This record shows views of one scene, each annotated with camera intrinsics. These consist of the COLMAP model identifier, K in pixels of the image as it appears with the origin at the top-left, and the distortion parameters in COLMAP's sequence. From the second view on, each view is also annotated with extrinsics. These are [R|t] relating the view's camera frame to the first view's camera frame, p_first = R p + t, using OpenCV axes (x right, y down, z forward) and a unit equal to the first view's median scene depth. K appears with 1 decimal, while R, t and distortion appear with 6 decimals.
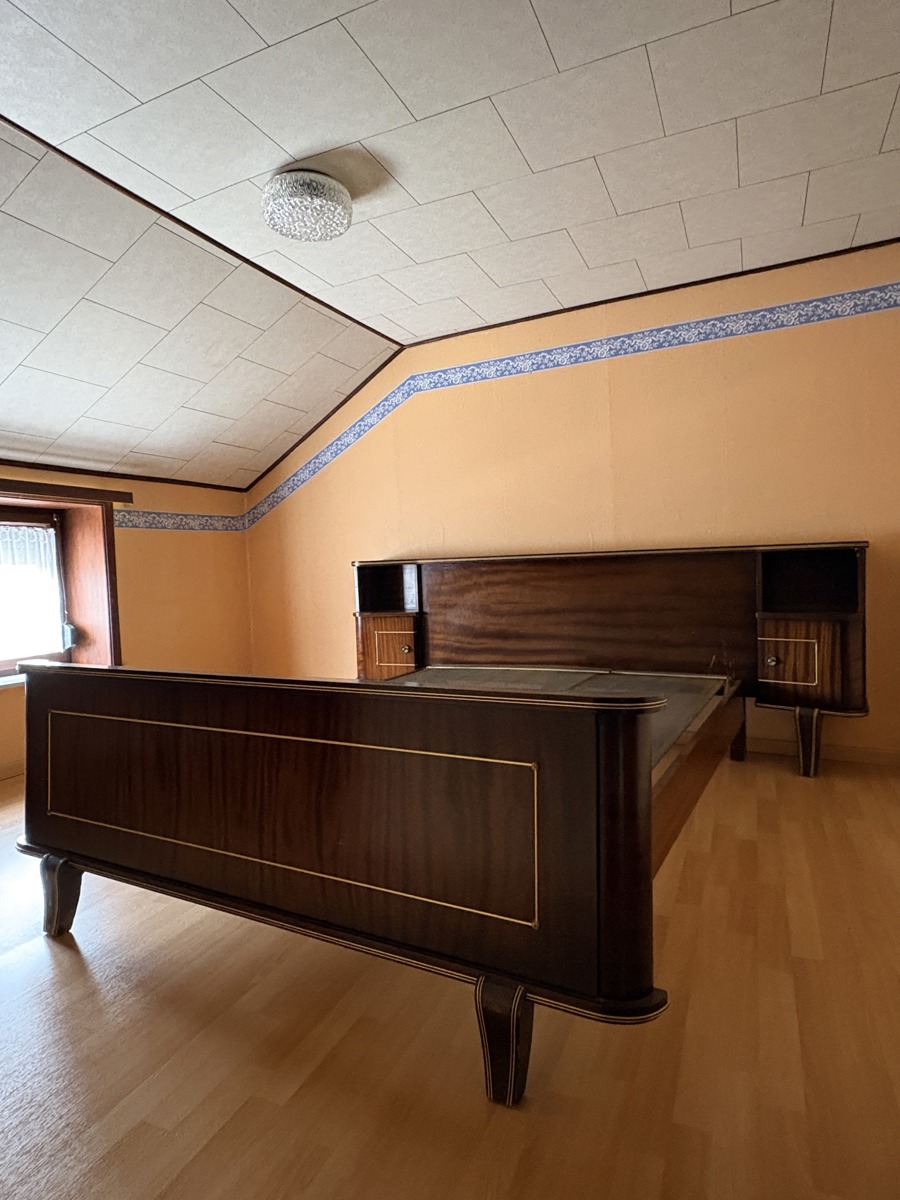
lens RADIAL K [[689.0, 0, 450.0], [0, 689.0, 600.0], [0, 0, 1]] dist [0.004059, -0.000236]
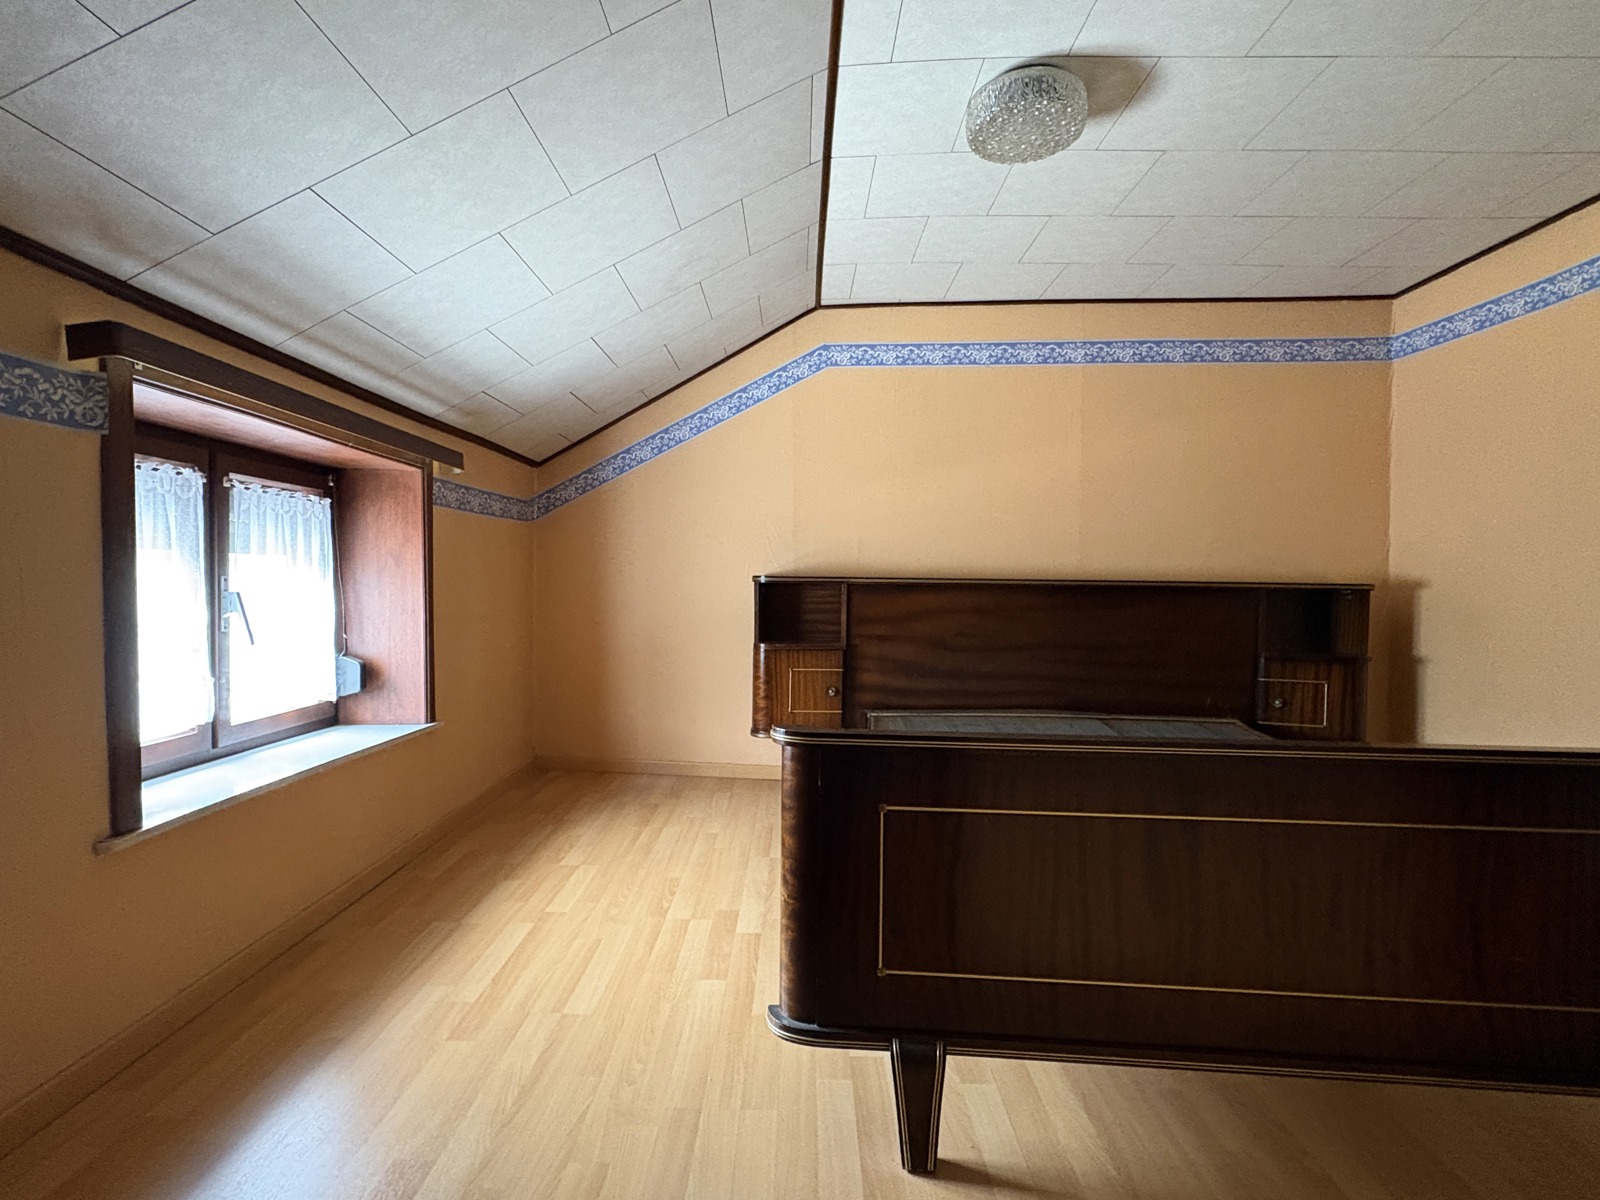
lens RADIAL K [[806.6, 0, 797.3], [0, 806.6, 607.8], [0, 0, 1]] dist [0.002938, 0.001165]
pose [[0.915376, 0.033259, 0.401225, -0.471644], [-0.025351, 0.999366, -0.025004, 0.000384], [-0.401802, 0.012717, 0.915638, 0.178066]]
